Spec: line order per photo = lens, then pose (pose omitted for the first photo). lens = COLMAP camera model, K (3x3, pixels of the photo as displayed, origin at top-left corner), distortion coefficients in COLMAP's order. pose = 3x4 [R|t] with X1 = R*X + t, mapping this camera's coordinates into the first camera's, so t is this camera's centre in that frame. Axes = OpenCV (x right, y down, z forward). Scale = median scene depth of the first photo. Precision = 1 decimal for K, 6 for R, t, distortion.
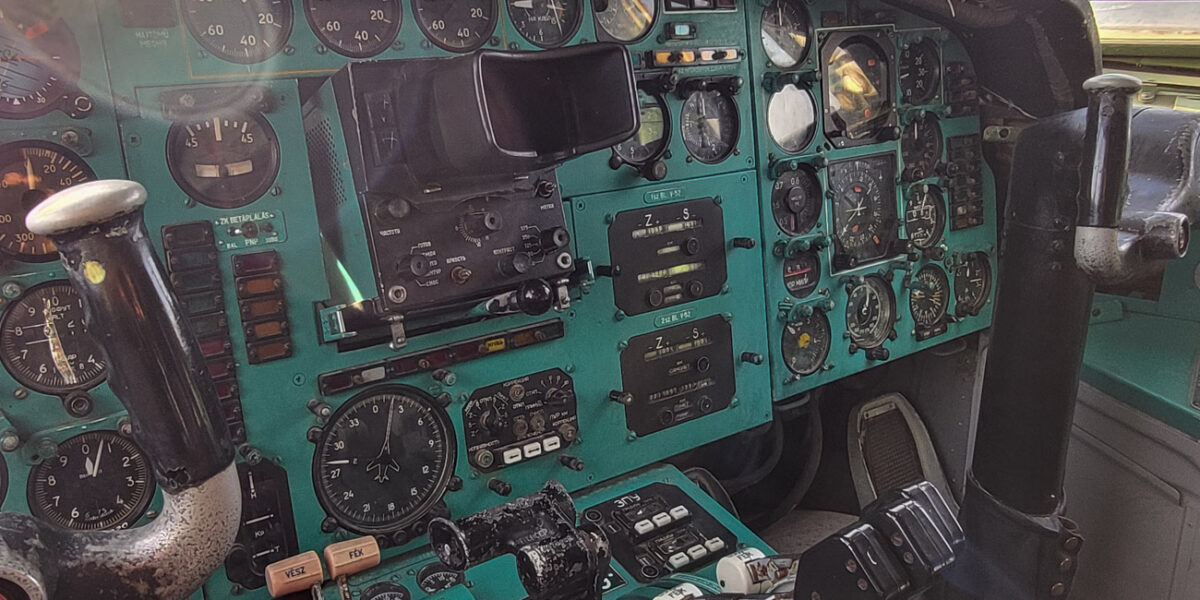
lens RADIAL K [[954.7, 0, 600.0], [0, 954.7, 300.0], [0, 0, 1]] dist [-0.036006, 0.045185]
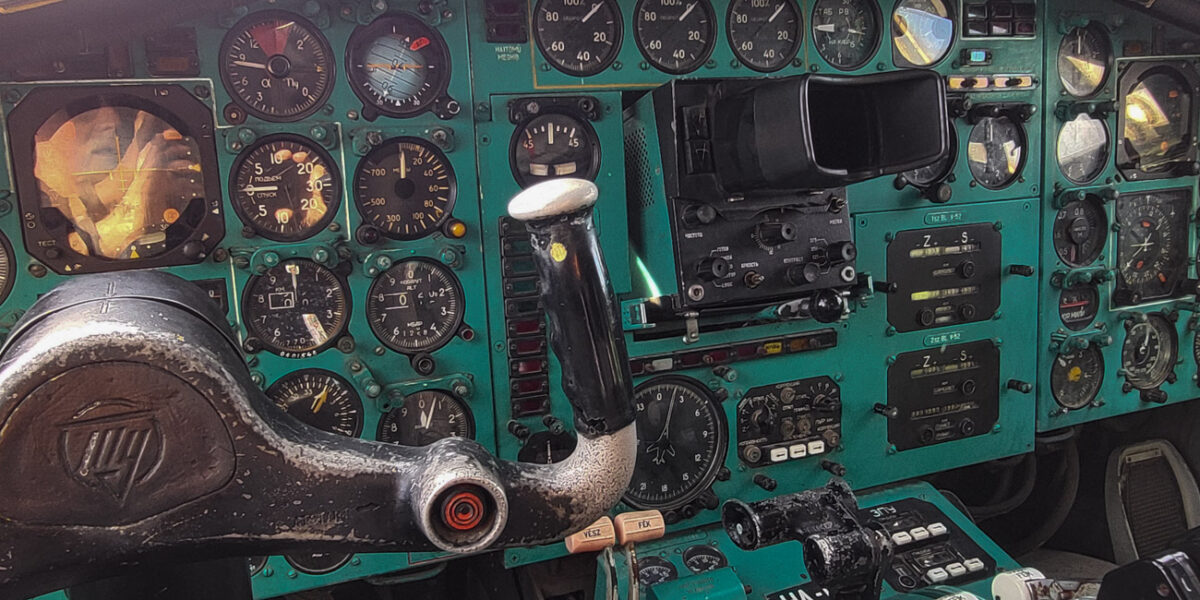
lens RADIAL K [[954.7, 0, 600.0], [0, 954.7, 300.0], [0, 0, 1]] dist [-0.036006, 0.045185]
pose [[0.973588, 0.082668, -0.212822, -0.075857], [-0.084667, 0.996409, -0.000282, 0.010427], [0.212034, 0.018294, 0.977091, -0.075922]]
